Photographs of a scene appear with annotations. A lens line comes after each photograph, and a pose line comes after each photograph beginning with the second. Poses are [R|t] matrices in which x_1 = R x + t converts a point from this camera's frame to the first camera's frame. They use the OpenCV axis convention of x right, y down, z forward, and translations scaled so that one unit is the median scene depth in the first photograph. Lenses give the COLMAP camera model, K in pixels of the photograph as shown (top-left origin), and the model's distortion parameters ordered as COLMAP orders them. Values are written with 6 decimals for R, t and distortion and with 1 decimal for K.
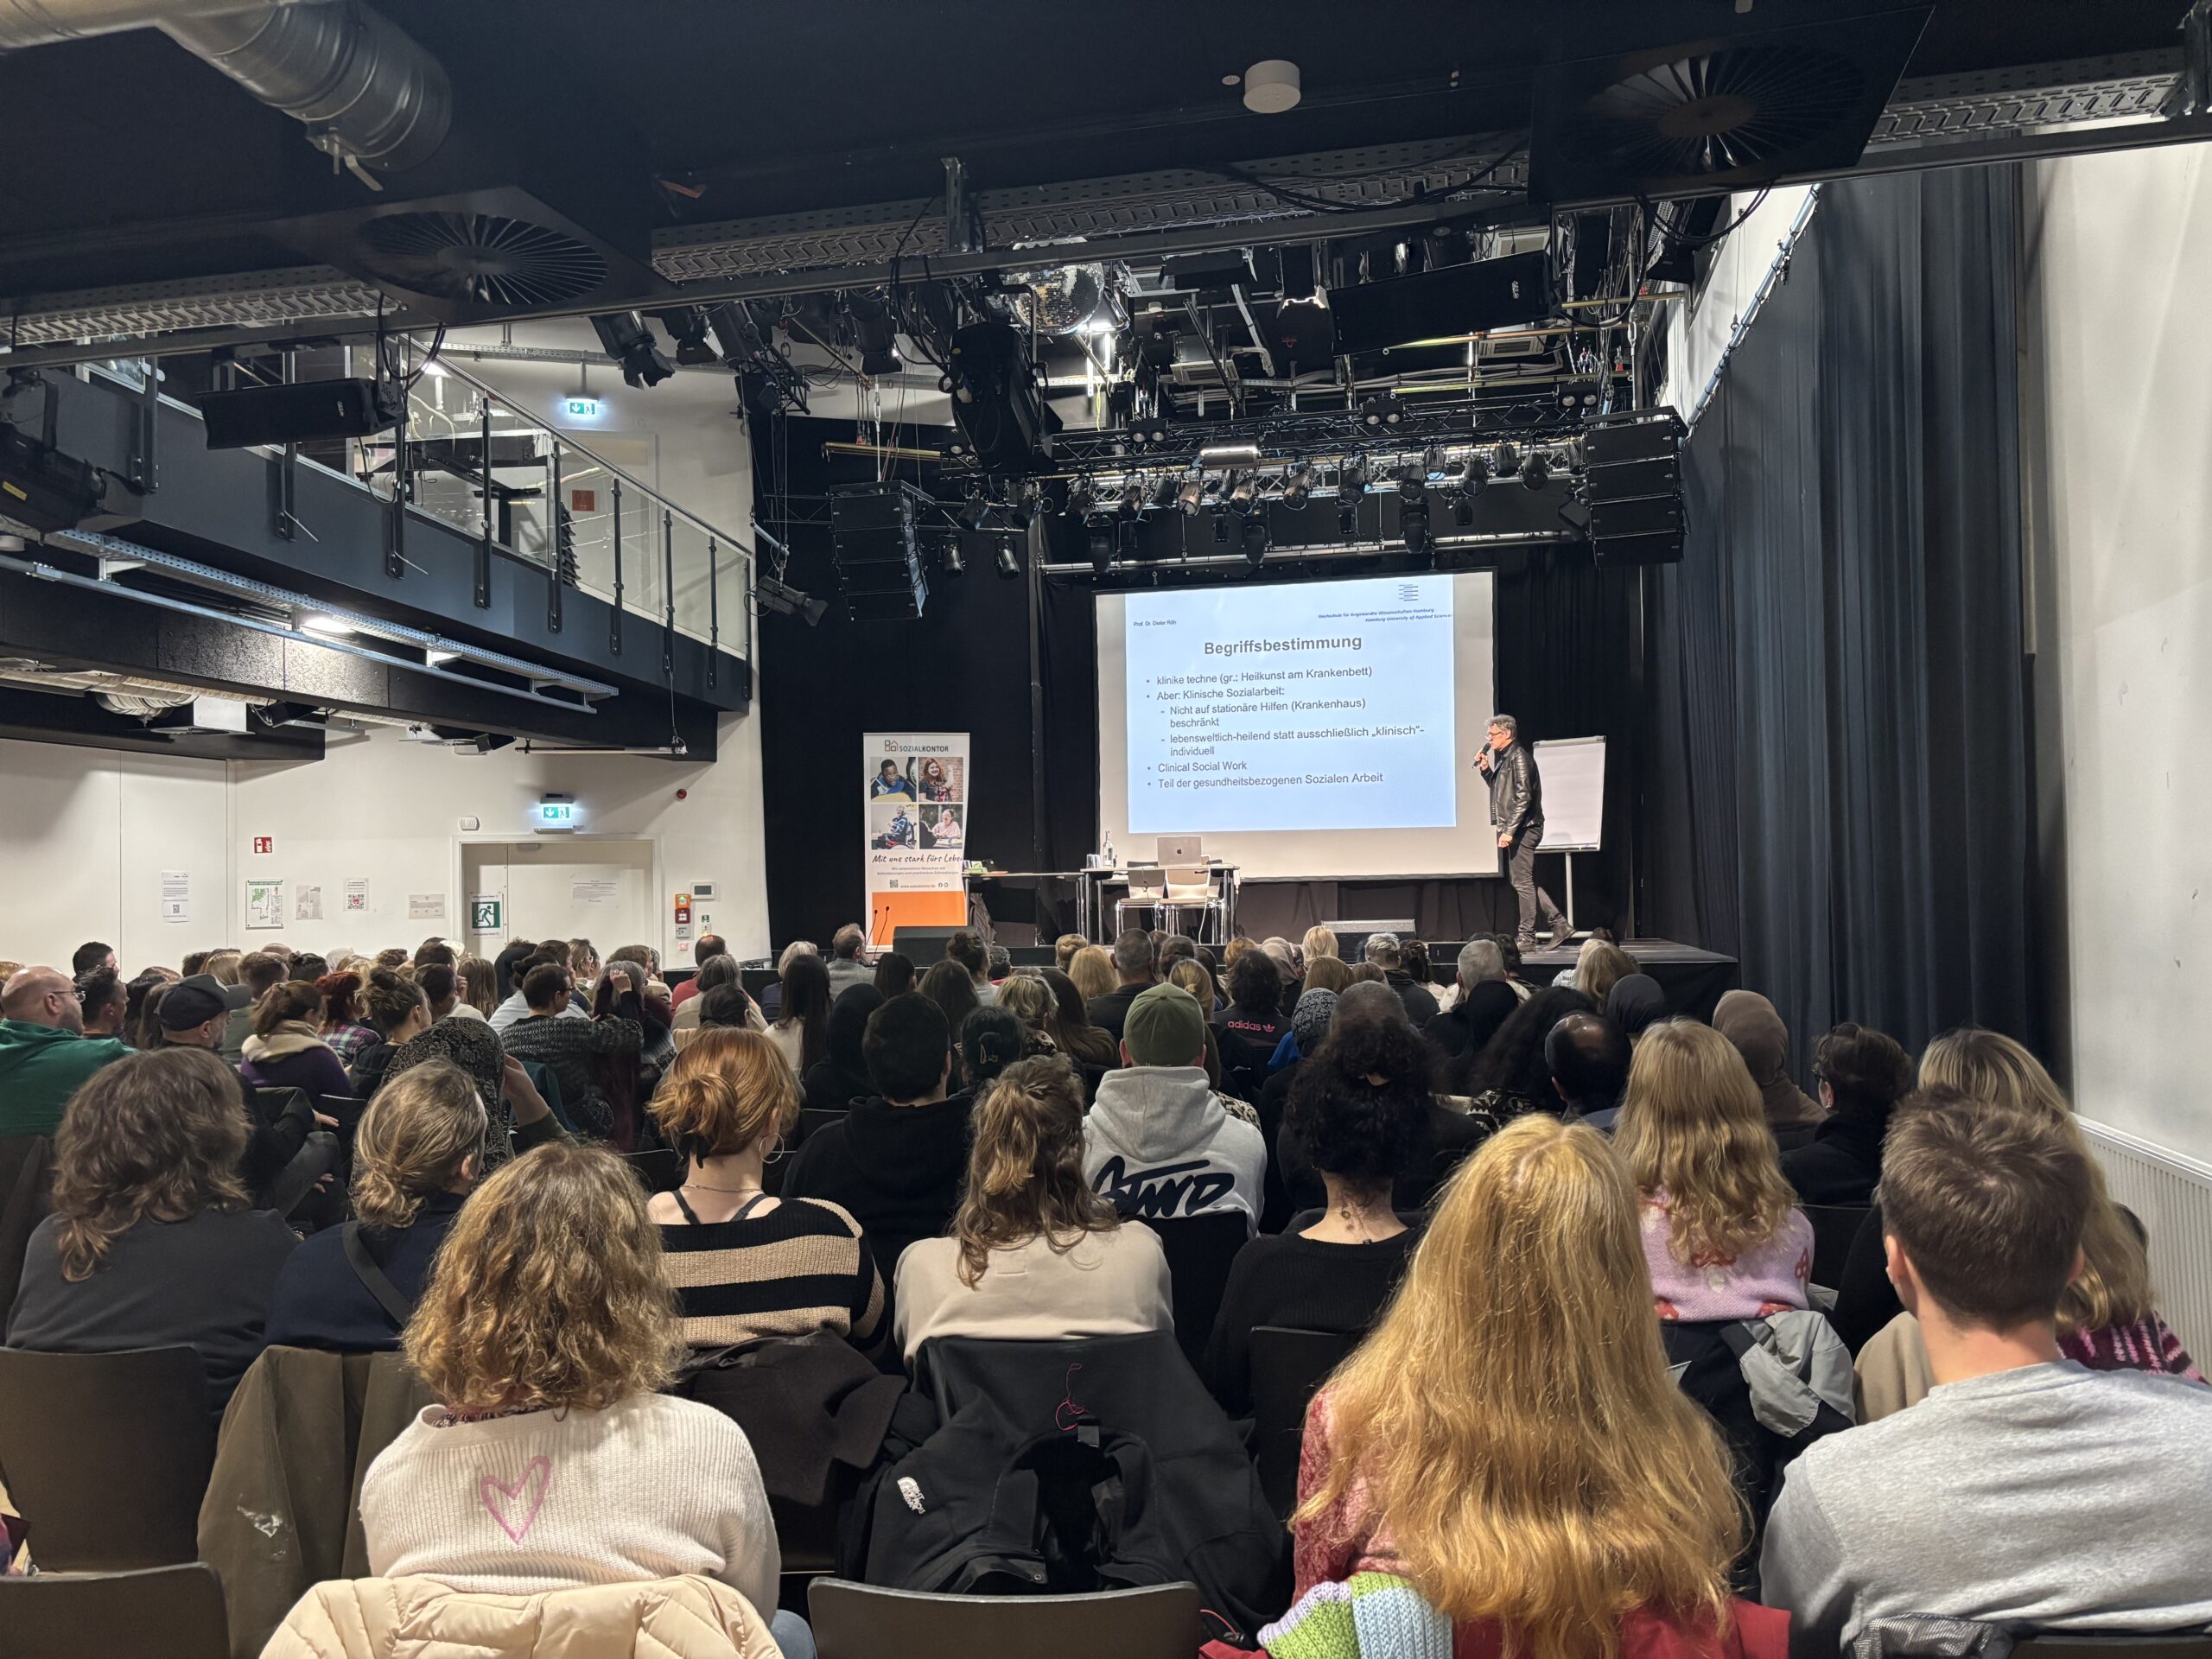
lens RADIAL K [[1695.1, 0, 1106.8], [0, 1695.1, 831.2], [0, 0, 1]] dist [0.002890, 0.000894]
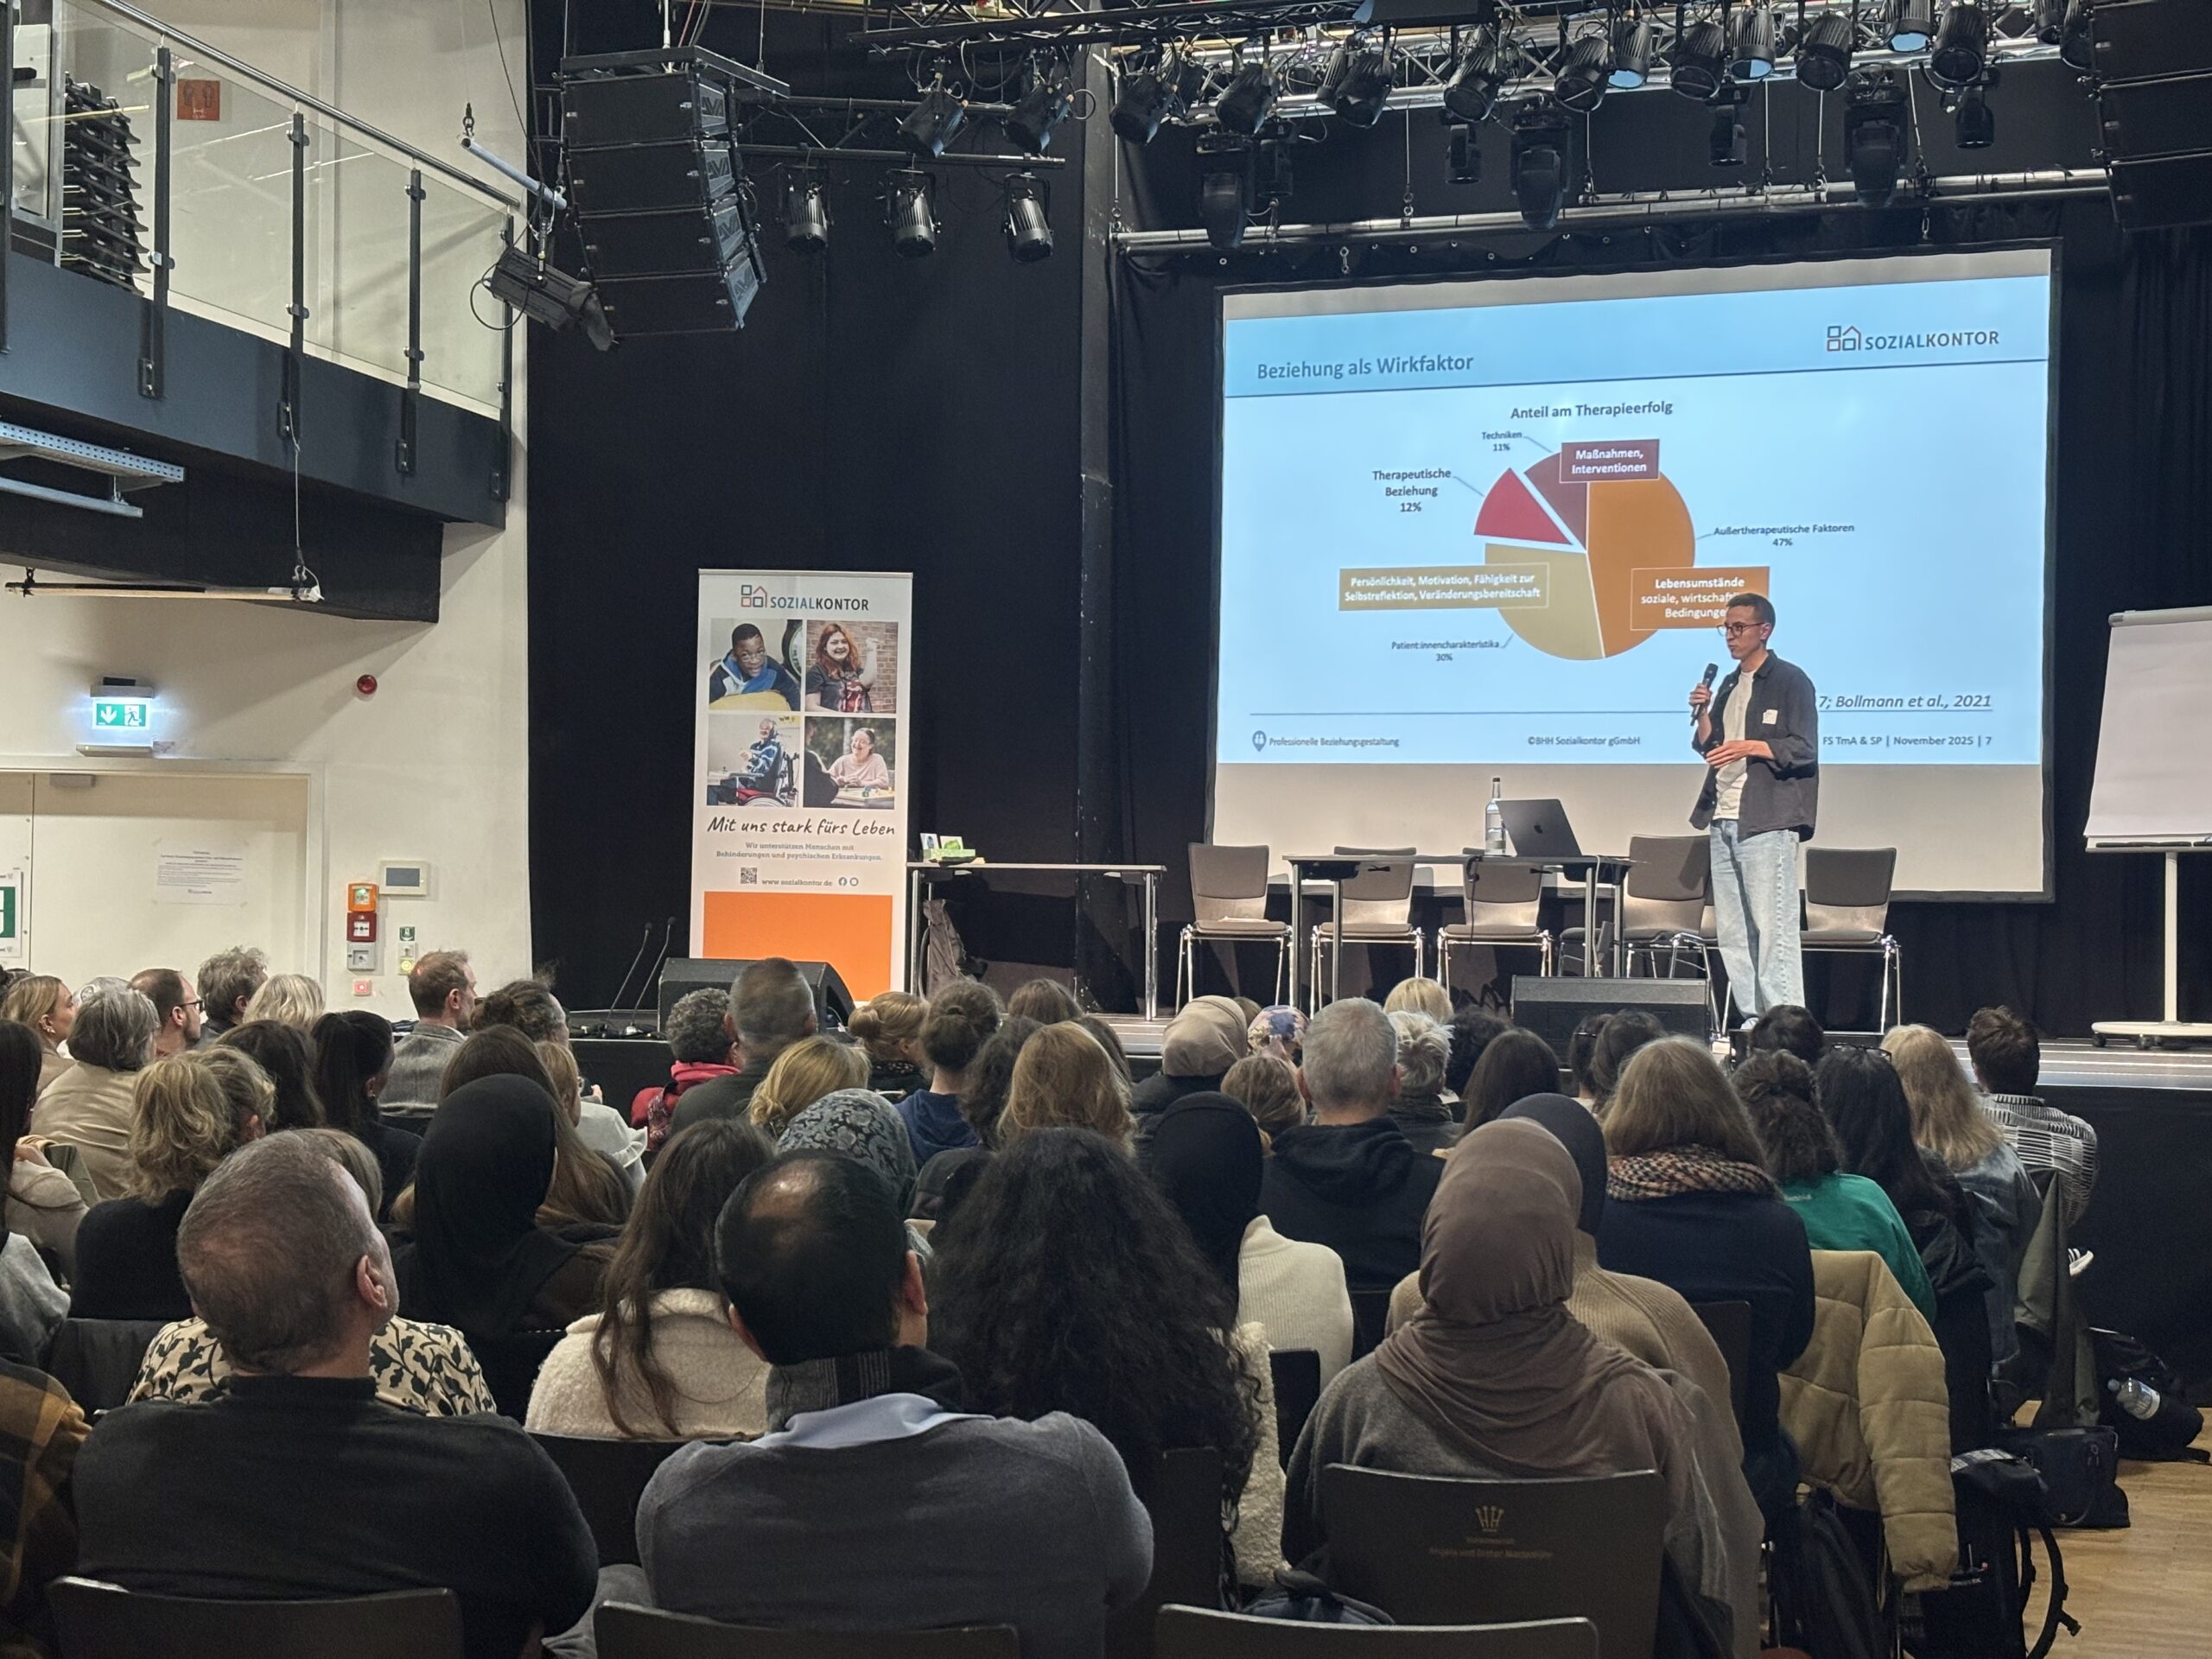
lens RADIAL K [[3320.2, 0, 1105.7], [0, 3320.2, 828.4], [0, 0, 1]] dist [0.006159, 0.000000]
pose [[0.988658, 0.030070, -0.147145, 0.114994], [-0.028238, 0.999496, 0.014526, 0.000200], [0.147507, -0.010207, 0.989008, 0.059698]]
